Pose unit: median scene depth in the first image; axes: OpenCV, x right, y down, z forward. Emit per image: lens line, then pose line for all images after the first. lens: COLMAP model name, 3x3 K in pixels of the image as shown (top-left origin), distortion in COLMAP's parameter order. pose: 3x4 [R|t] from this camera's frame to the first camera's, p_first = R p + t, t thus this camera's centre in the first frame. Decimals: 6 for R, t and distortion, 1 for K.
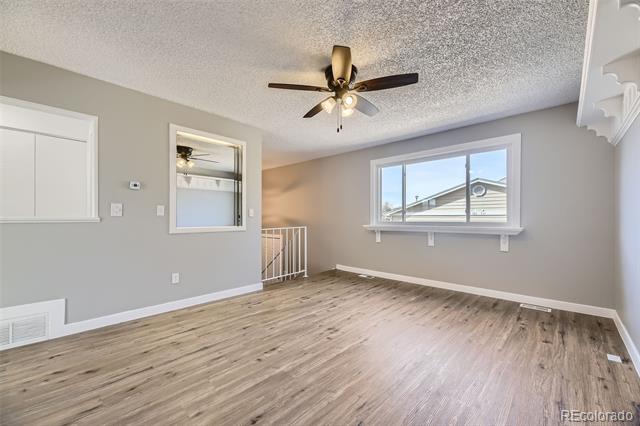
lens RADIAL K [[259.6, 0, 318.3], [0, 259.6, 217.3], [0, 0, 1]] dist [0.011802, -0.002185]
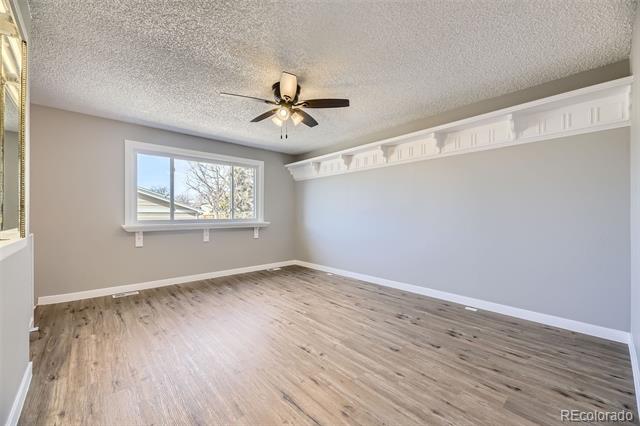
lens RADIAL K [[259.6, 0, 318.5], [0, 259.6, 212.8], [0, 0, 1]] dist [0.011802, -0.002185]
pose [[0.071933, 0.009148, 0.997368, -0.719545], [-0.001836, 0.999957, -0.009040, -0.001258], [-0.997408, -0.001181, 0.071947, 0.537752]]
